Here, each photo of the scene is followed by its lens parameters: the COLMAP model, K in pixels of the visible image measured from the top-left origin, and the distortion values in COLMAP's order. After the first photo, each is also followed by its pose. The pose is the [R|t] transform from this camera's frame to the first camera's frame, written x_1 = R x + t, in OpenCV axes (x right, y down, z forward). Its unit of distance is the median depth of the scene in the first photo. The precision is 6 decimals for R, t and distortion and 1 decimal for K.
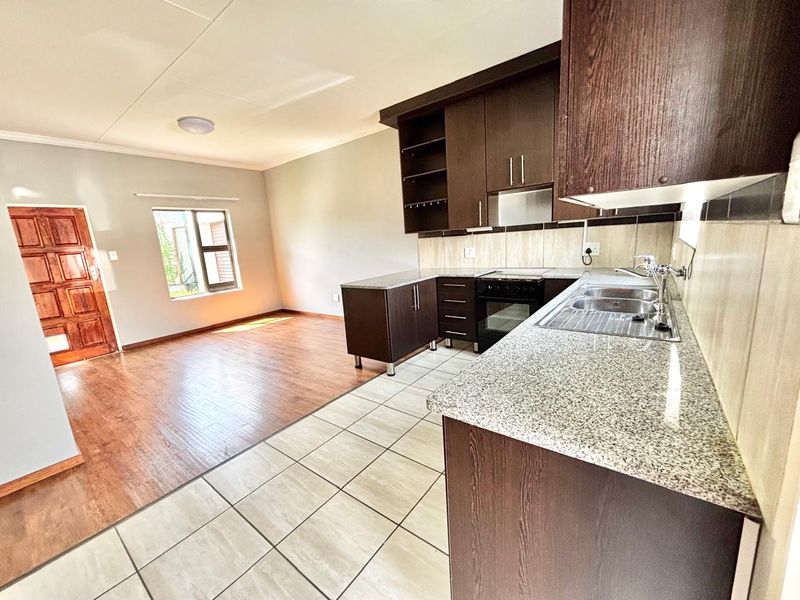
lens RADIAL K [[322.4, 0, 400.5], [0, 322.4, 299.7], [0, 0, 1]] dist [0.003647, 0.000147]
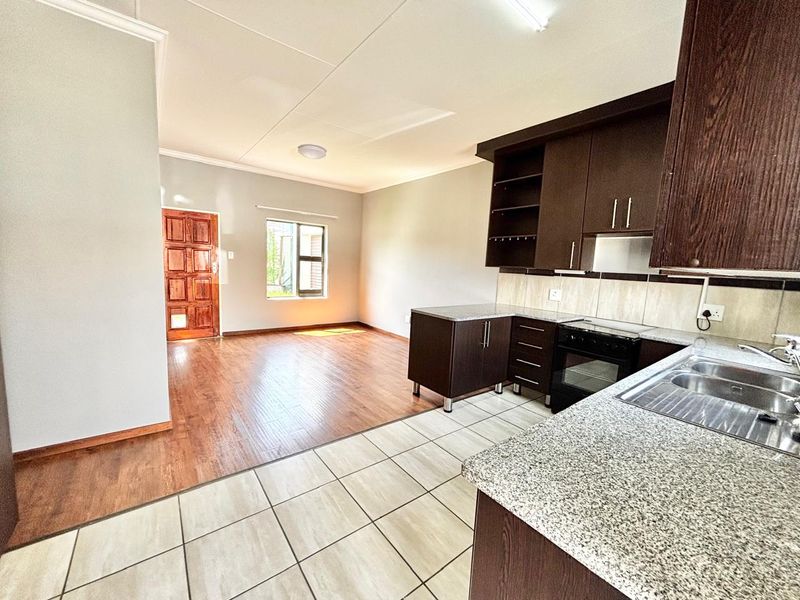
lens RADIAL K [[322.4, 0, 401.0], [0, 322.4, 300.3], [0, 0, 1]] dist [0.003647, 0.000147]
pose [[0.961090, 0.142889, -0.236408, 0.015449], [-0.159225, 0.985903, -0.051415, -0.015664], [0.225729, 0.087056, 0.970293, 0.011175]]
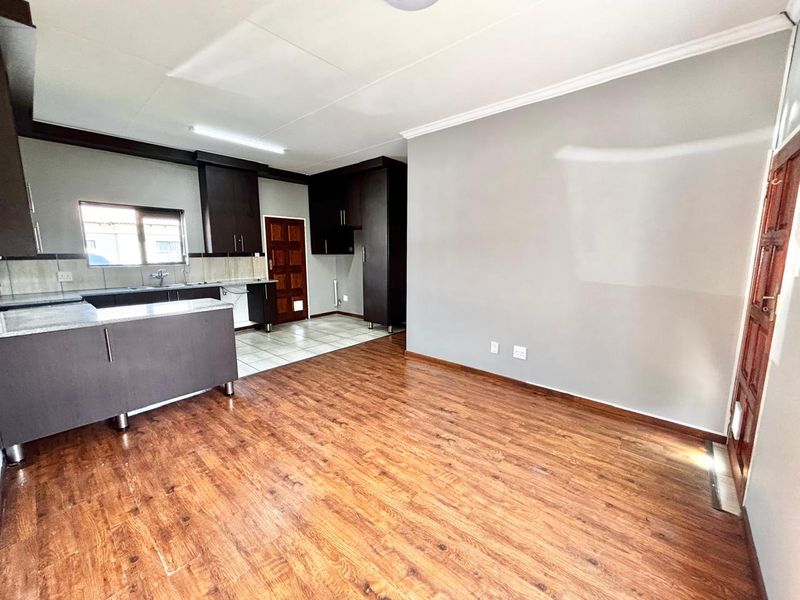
lens RADIAL K [[322.4, 0, 400.7], [0, 322.4, 295.7], [0, 0, 1]] dist [0.003647, 0.000147]
pose [[-0.995508, 0.058989, 0.074056, -0.691464], [0.079620, 0.944841, 0.317705, -0.308756], [-0.051230, 0.322175, -0.945293, 1.729082]]
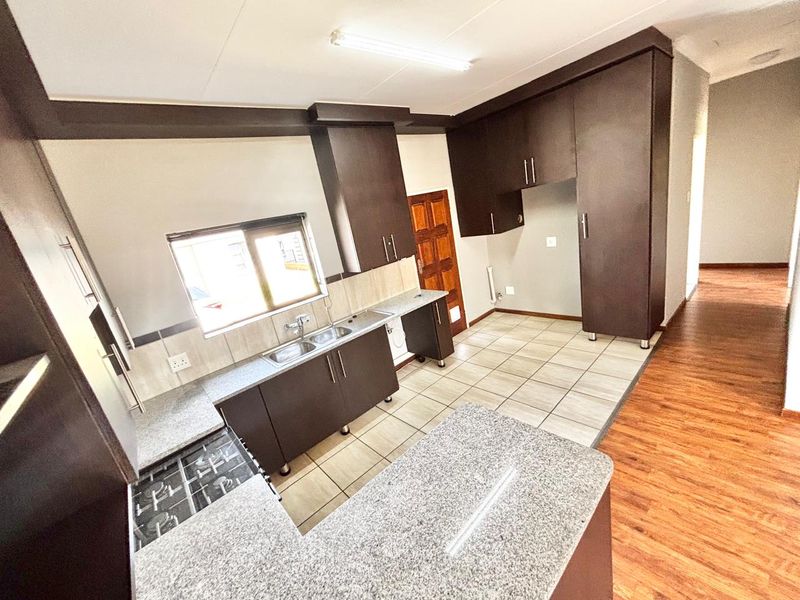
lens RADIAL K [[322.4, 0, 401.9], [0, 322.4, 299.2], [0, 0, 1]] dist [0.003647, 0.000147]
pose [[-0.949970, 0.193149, 0.245459, -0.086177], [0.283847, 0.861798, 0.420399, -0.380621], [-0.130337, 0.469039, -0.873507, 1.170795]]
